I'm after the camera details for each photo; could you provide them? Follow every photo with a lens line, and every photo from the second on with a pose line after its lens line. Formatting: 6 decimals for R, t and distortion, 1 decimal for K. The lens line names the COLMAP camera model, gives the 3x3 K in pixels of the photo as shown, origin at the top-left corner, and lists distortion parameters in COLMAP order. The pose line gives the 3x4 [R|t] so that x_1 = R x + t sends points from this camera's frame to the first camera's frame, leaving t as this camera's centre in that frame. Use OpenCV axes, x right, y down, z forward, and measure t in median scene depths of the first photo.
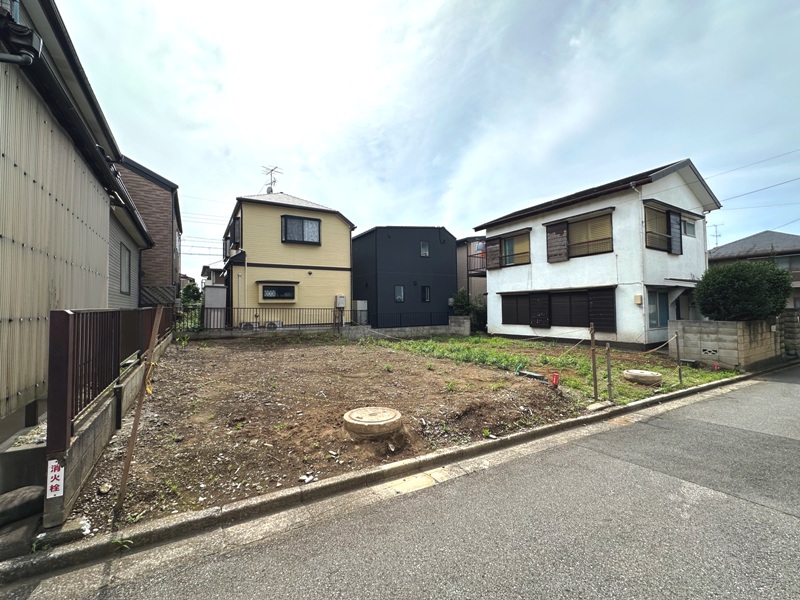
lens RADIAL K [[318.4, 0, 400.0], [0, 318.4, 300.0], [0, 0, 1]] dist [-0.002657, 0.000445]
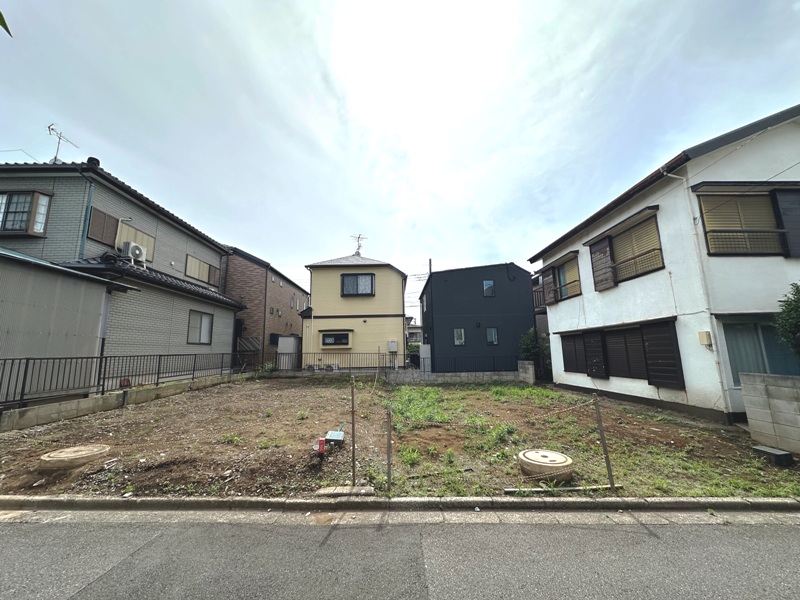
lens RADIAL K [[301.9, 0, 398.9], [0, 301.9, 306.0], [0, 0, 1]] dist [-0.002481, -0.000039]
pose [[0.877664, -0.077441, -0.472979, 0.375066], [0.019620, 0.991838, -0.125986, -0.000917], [0.478875, 0.101293, 0.872020, 0.138257]]
